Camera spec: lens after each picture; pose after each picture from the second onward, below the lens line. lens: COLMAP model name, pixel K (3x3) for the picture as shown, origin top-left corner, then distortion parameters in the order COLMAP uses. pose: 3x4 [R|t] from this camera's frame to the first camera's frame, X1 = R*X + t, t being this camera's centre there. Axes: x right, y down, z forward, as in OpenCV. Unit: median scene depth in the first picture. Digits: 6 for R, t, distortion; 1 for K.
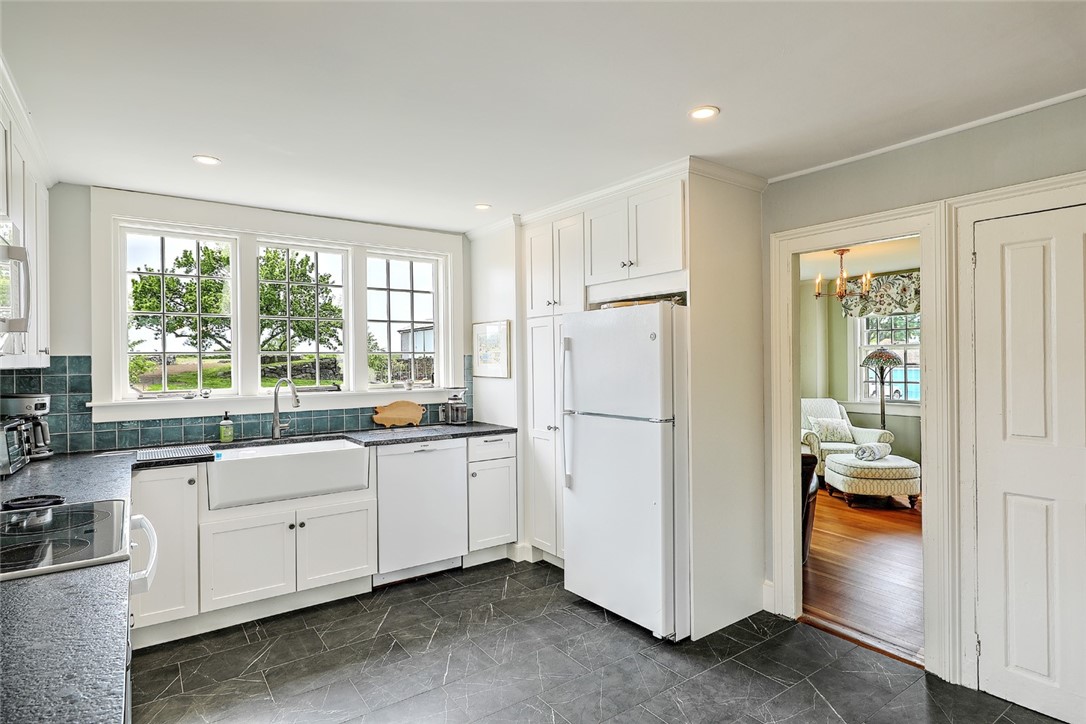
lens RADIAL K [[574.7, 0, 541.8], [0, 574.7, 362.3], [0, 0, 1]] dist [-0.002422, 0.000559]
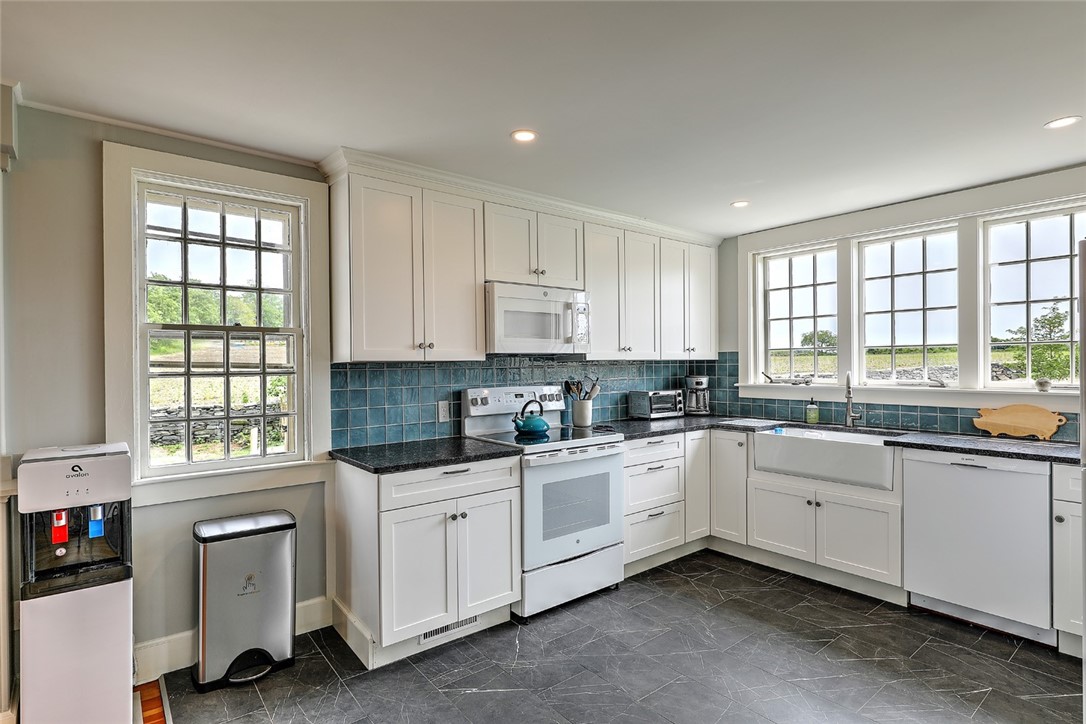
lens RADIAL K [[553.8, 0, 541.8], [0, 553.8, 361.7], [0, 0, 1]] dist [0.004469, 0.000278]
pose [[0.055770, 0.010006, -0.998393, 0.594245], [0.009386, 0.999900, 0.010545, -0.005301], [0.998400, -0.009959, 0.055671, 0.409587]]
